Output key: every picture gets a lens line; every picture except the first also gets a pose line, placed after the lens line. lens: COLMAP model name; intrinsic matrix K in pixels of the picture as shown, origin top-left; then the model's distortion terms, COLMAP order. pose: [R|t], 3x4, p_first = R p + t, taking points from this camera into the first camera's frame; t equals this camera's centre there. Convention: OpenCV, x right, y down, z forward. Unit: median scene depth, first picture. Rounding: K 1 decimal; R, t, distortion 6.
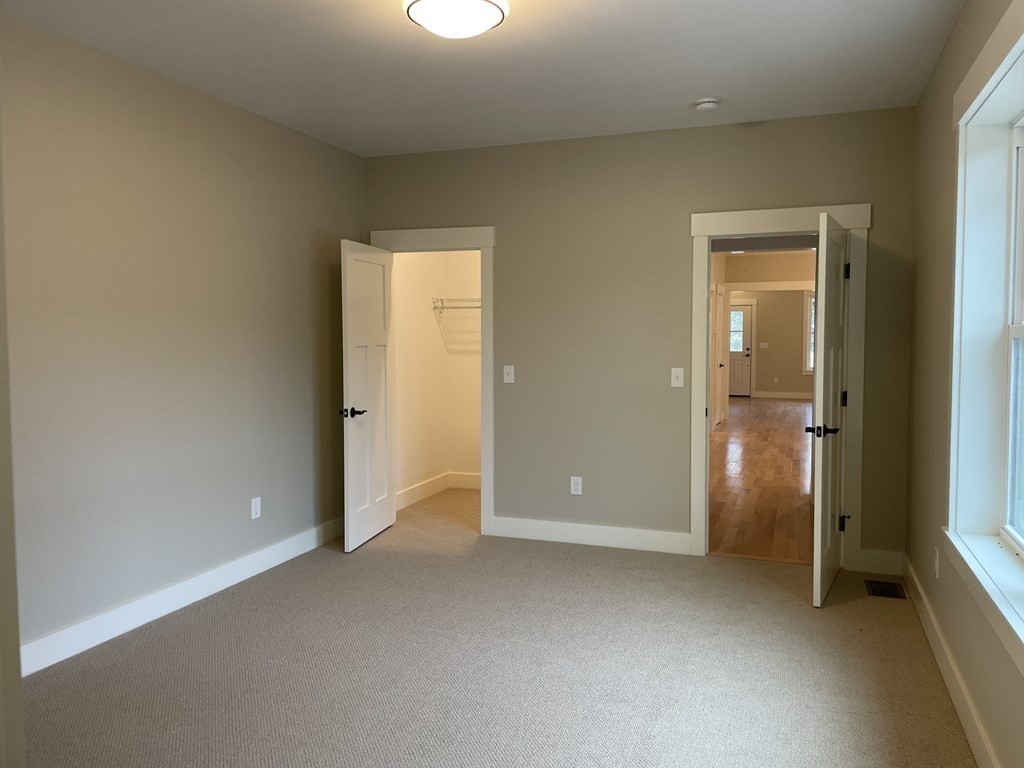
lens RADIAL K [[776.2, 0, 511.2], [0, 776.2, 380.8], [0, 0, 1]] dist [0.085010, -0.110325]
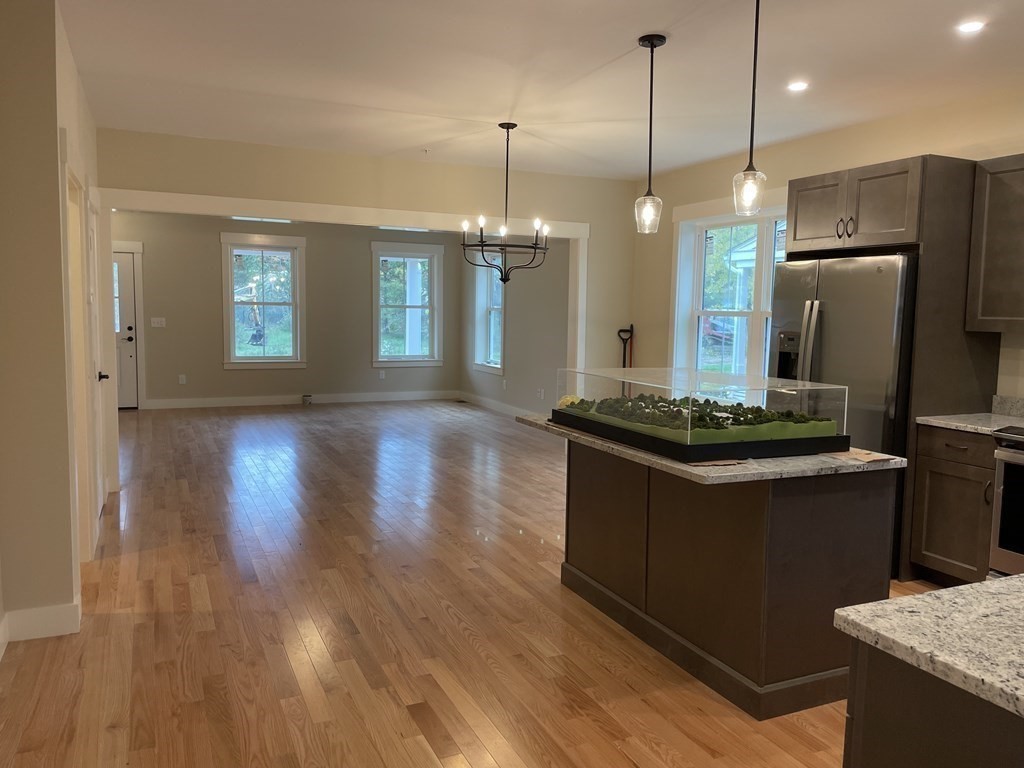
lens RADIAL K [[776.2, 0, 514.0], [0, 776.2, 377.3], [0, 0, 1]] dist [0.085010, -0.110325]
pose [[0.705689, -0.049523, 0.706789, 0.087902], [0.024278, 0.998659, 0.045733, -0.023954], [-0.708105, -0.015114, 0.705945, 0.381549]]
